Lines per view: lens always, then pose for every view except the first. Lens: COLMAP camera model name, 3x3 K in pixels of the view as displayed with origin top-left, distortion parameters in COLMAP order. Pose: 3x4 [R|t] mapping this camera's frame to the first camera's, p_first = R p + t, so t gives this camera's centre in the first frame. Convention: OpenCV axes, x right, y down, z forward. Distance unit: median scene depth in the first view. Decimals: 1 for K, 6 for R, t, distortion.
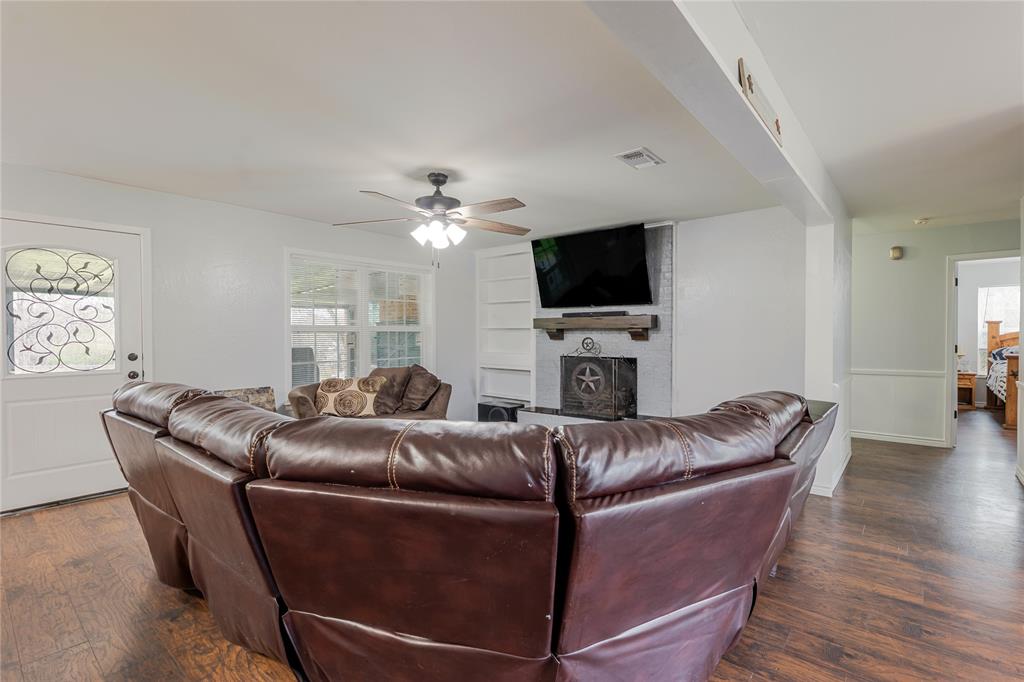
lens RADIAL K [[471.6, 0, 513.2], [0, 471.6, 341.2], [0, 0, 1]] dist [0.001124, 0.000437]
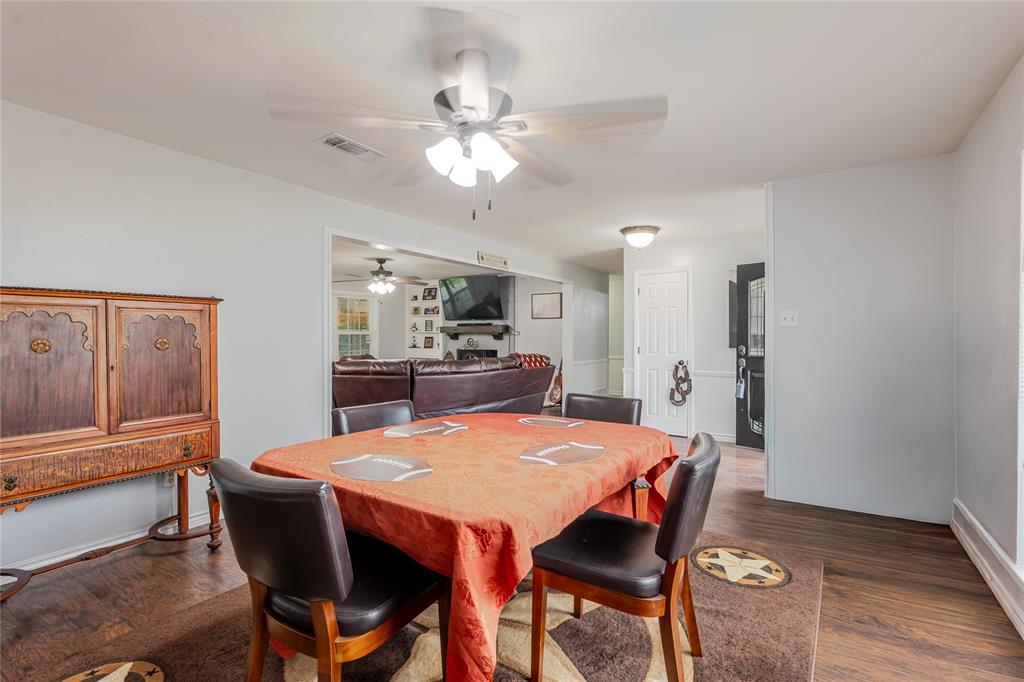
lens RADIAL K [[471.6, 0, 511.4], [0, 471.6, 337.7], [0, 0, 1]] dist [0.001124, 0.000437]
pose [[0.993144, 0.000603, 0.116896, 0.150115], [0.000525, 0.999954, -0.009624, 0.009328], [-0.116896, 0.009619, 0.993098, -1.010873]]
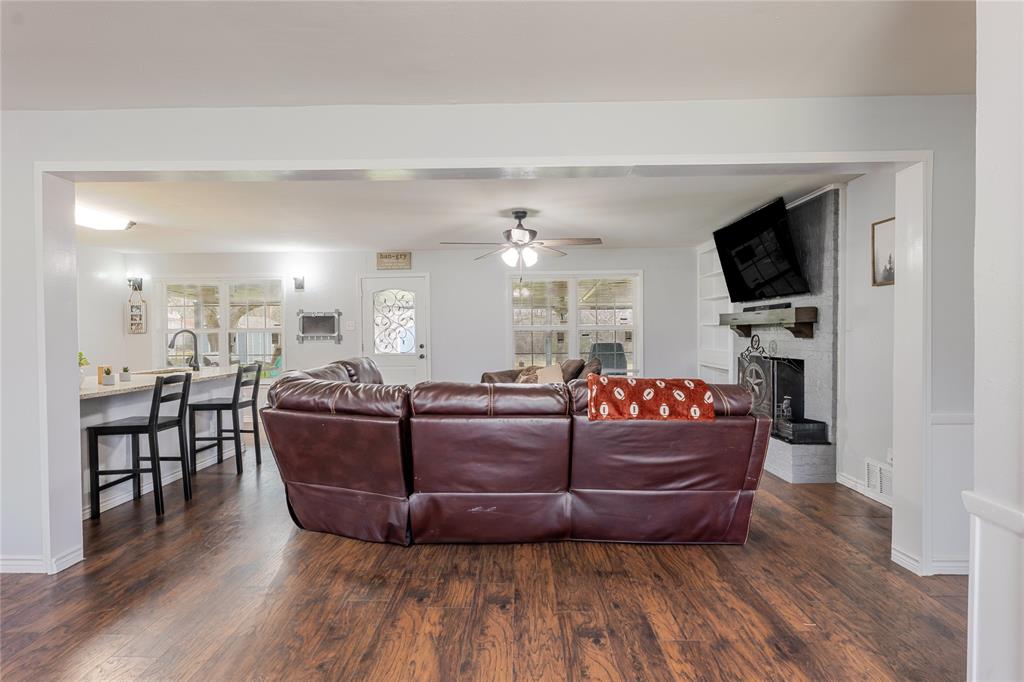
lens RADIAL K [[471.6, 0, 512.5], [0, 471.6, 341.3], [0, 0, 1]] dist [0.001124, 0.000437]
pose [[0.636823, 0.009181, -0.770955, 0.774671], [-0.003640, 0.999954, 0.008902, -0.002269], [0.771001, -0.002862, 0.636827, 0.130516]]
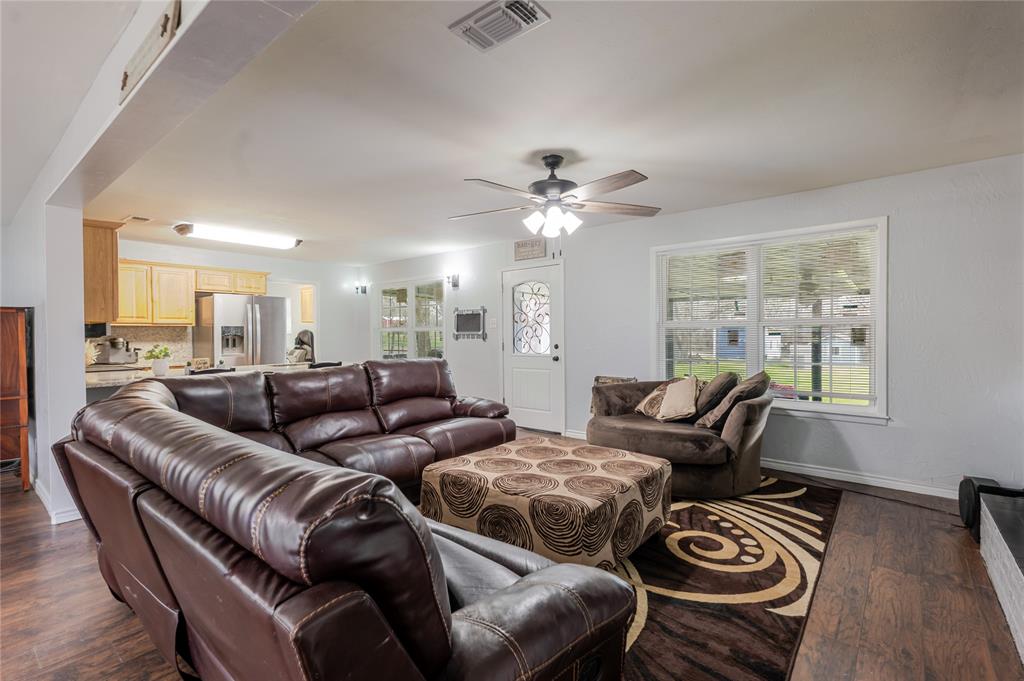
lens RADIAL K [[471.6, 0, 513.3], [0, 471.6, 341.4], [0, 0, 1]] dist [0.001124, 0.000437]
pose [[0.012495, 0.019768, -0.999726, 0.696270], [-0.005998, 0.999788, 0.019695, -0.011299], [0.999904, 0.005750, 0.012611, 0.834935]]
